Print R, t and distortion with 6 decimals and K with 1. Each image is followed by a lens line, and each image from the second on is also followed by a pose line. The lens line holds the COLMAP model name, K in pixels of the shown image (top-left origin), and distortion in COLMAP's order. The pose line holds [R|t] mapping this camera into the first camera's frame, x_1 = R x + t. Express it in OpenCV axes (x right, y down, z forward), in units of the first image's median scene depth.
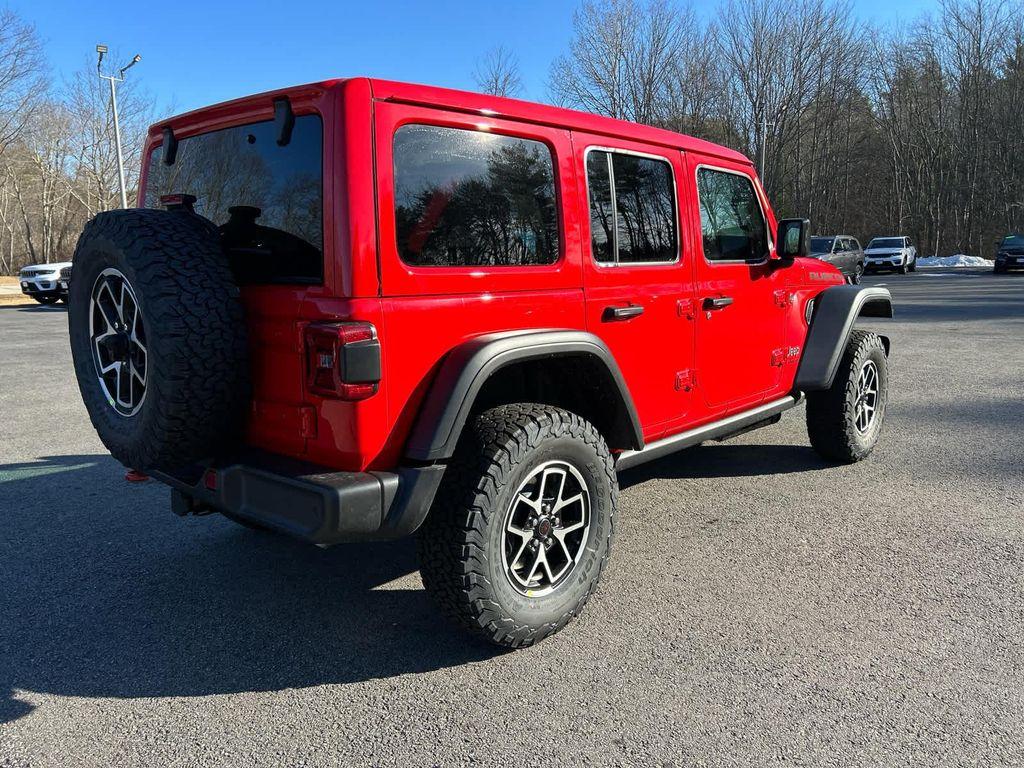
lens RADIAL K [[779.1, 0, 525.5], [0, 779.1, 384.2], [0, 0, 1]] dist [0.045186, -0.045582]
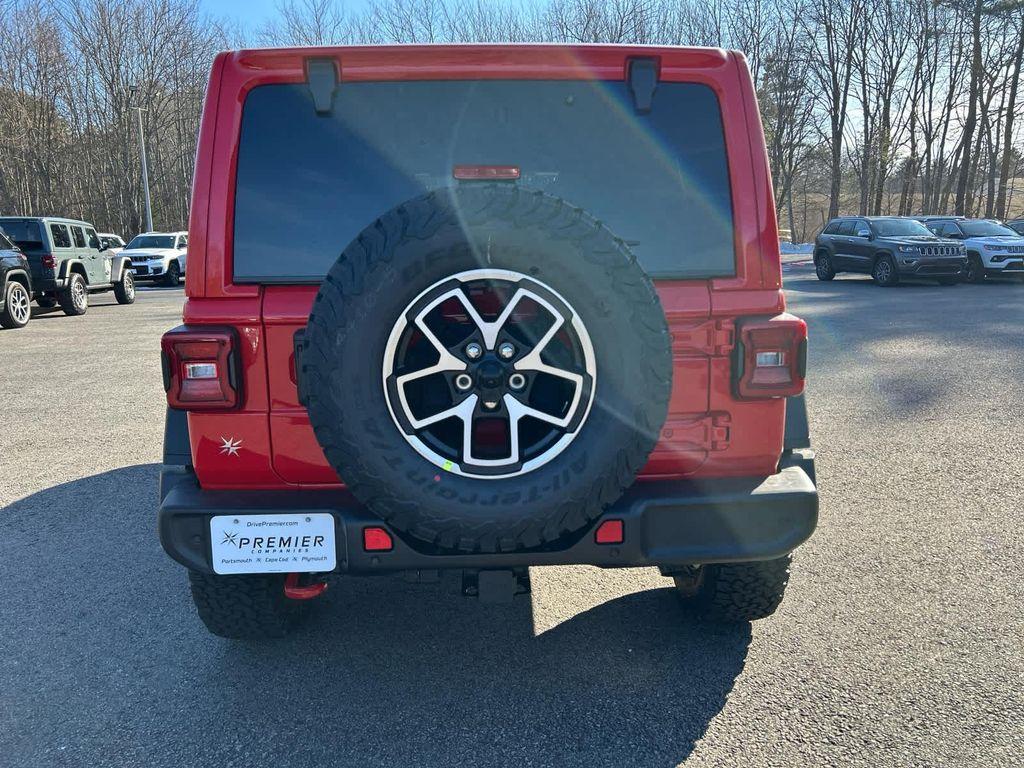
lens RADIAL K [[779.1, 0, 519.7], [0, 779.1, 379.4], [0, 0, 1]] dist [0.045186, -0.045582]
pose [[0.699226, -0.133384, 0.702347, -0.934742], [0.132794, 0.989576, 0.055728, -0.080457], [-0.702459, 0.054301, 0.709650, 0.464920]]
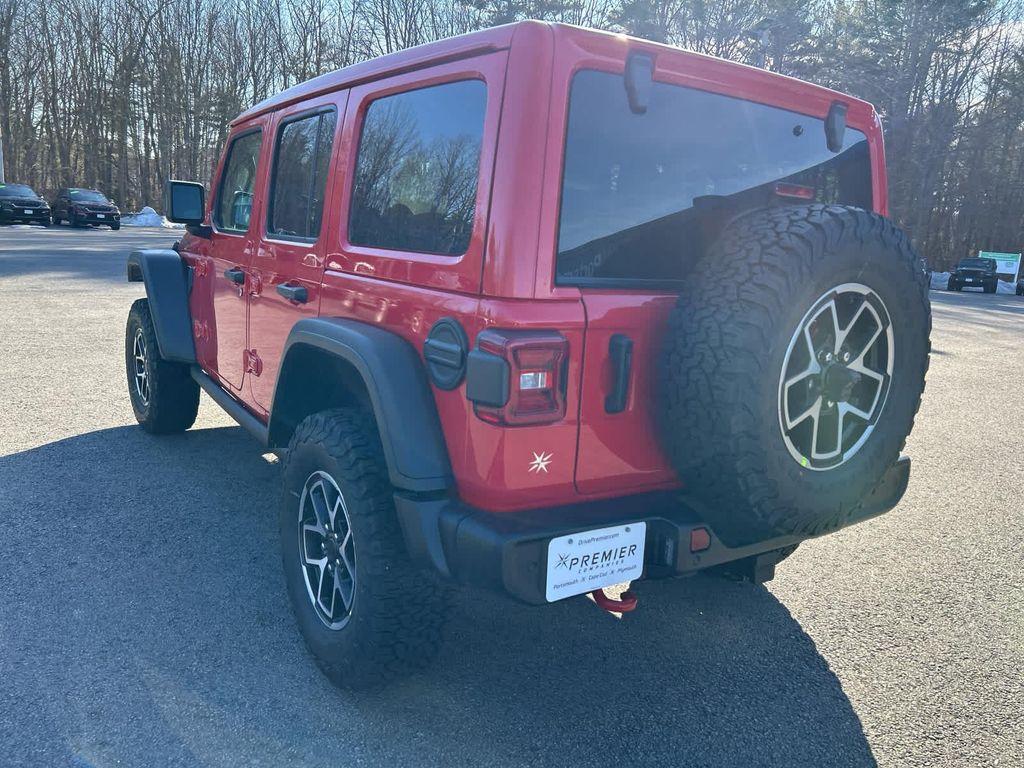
lens RADIAL K [[779.1, 0, 517.4], [0, 779.1, 388.1], [0, 0, 1]] dist [0.045186, -0.045582]
pose [[0.218059, -0.173952, 0.960308, -1.267893], [0.101707, 0.982679, 0.154909, -0.186248], [-0.970621, 0.063891, 0.231974, 1.071042]]
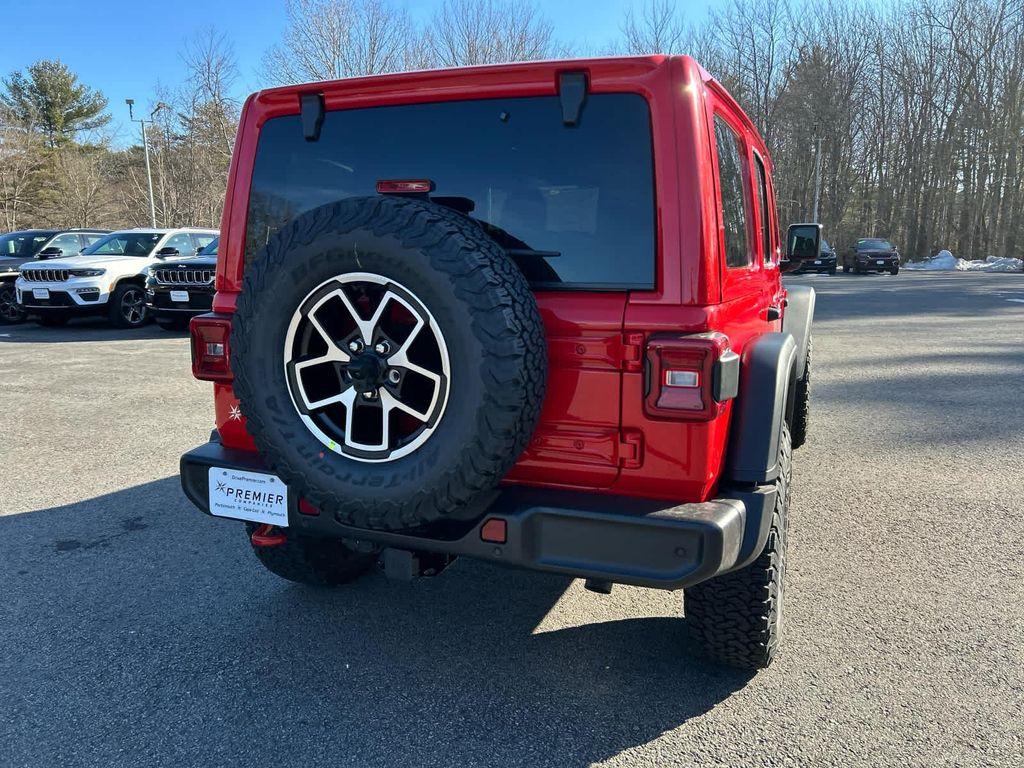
lens RADIAL K [[779.1, 0, 521.0], [0, 779.1, 381.5], [0, 0, 1]] dist [0.045186, -0.045582]
pose [[0.930956, -0.053479, 0.361194, -0.618895], [0.054907, 0.998472, 0.006316, -0.034754], [-0.360979, 0.013952, 0.932469, 0.212368]]
